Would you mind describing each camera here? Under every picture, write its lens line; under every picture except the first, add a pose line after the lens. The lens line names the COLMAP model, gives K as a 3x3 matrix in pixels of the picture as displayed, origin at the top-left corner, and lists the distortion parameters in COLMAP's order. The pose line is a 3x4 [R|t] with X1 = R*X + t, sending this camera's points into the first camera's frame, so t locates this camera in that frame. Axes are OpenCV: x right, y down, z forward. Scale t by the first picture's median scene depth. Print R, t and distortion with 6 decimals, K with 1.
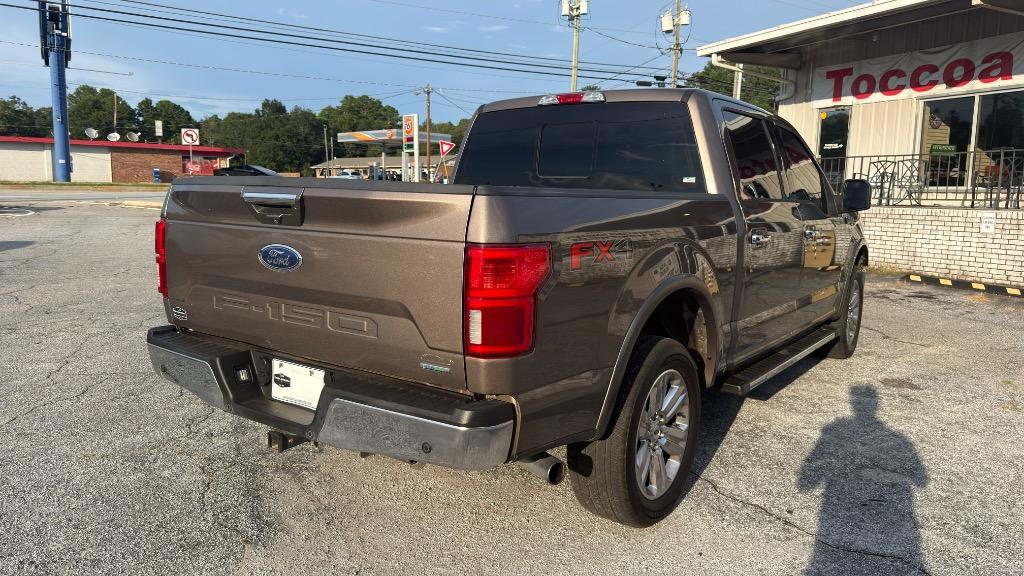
lens RADIAL K [[732.2, 0, 509.3], [0, 732.2, 283.1], [0, 0, 1]] dist [0.029156, -0.034730]
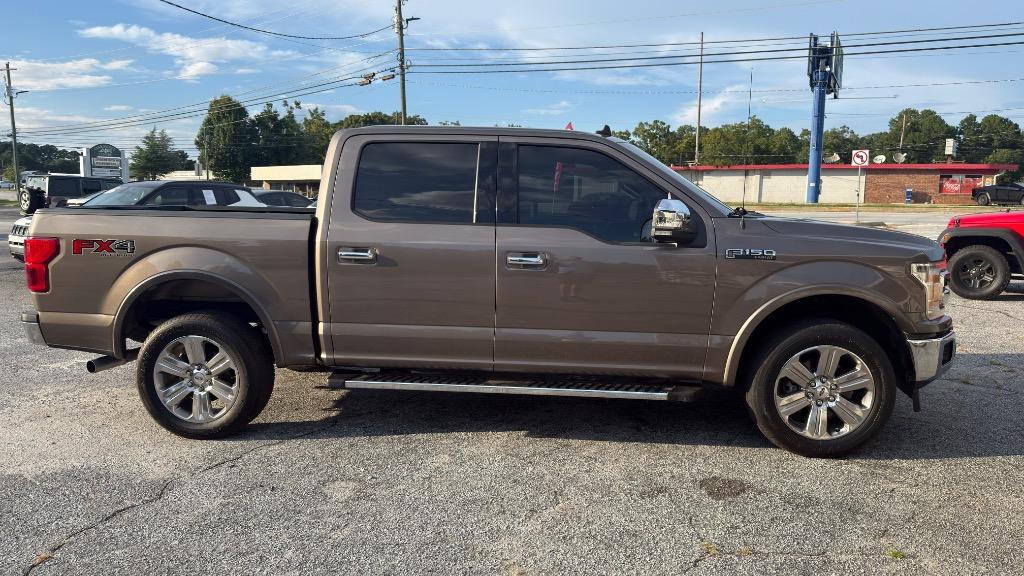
lens RADIAL K [[732.2, 0, 509.3], [0, 732.2, 283.1], [0, 0, 1]] dist [0.029156, -0.034730]
pose [[0.506240, 0.089239, -0.857763, 0.107804], [-0.112711, 0.992947, 0.036783, -0.006459], [0.854996, 0.078058, 0.512727, 0.047340]]
